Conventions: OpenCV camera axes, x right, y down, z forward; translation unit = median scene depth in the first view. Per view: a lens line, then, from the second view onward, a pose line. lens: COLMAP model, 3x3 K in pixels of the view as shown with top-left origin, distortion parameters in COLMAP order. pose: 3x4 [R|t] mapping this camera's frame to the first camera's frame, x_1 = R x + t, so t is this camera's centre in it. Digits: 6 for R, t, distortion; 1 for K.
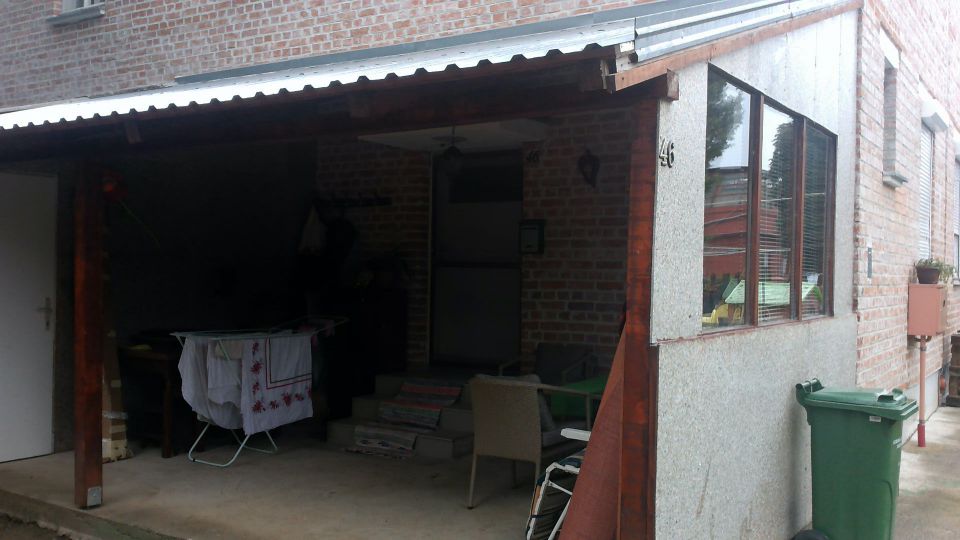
lens RADIAL K [[908.9, 0, 479.1], [0, 908.9, 271.6], [0, 0, 1]] dist [-0.039106, 0.000000]
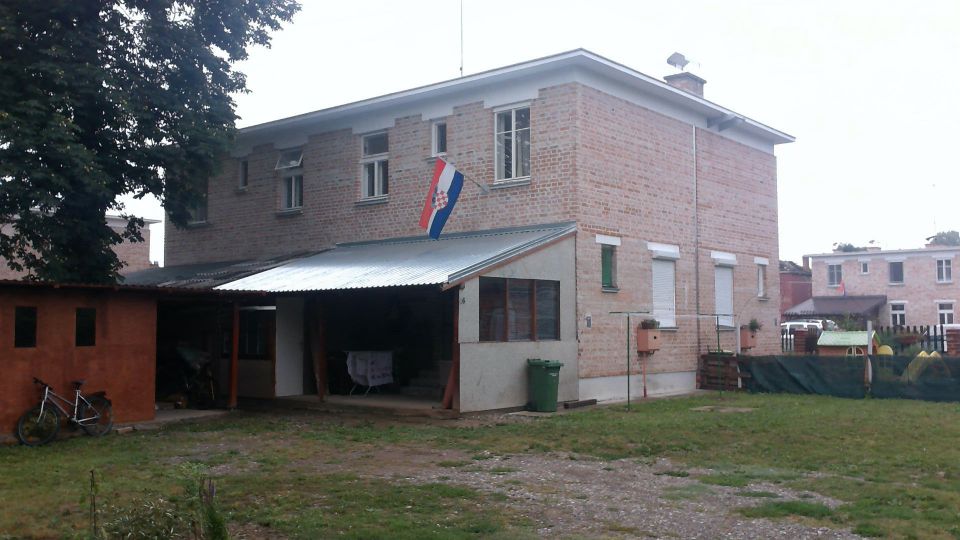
lens RADIAL K [[908.9, 0, 481.0], [0, 908.9, 268.9], [0, 0, 1]] dist [-0.039106, 0.000000]
pose [[0.992018, -0.028347, -0.122870, 0.421682], [0.020372, 0.997632, -0.065689, 0.003391], [0.124441, 0.062662, 0.990246, -1.684207]]
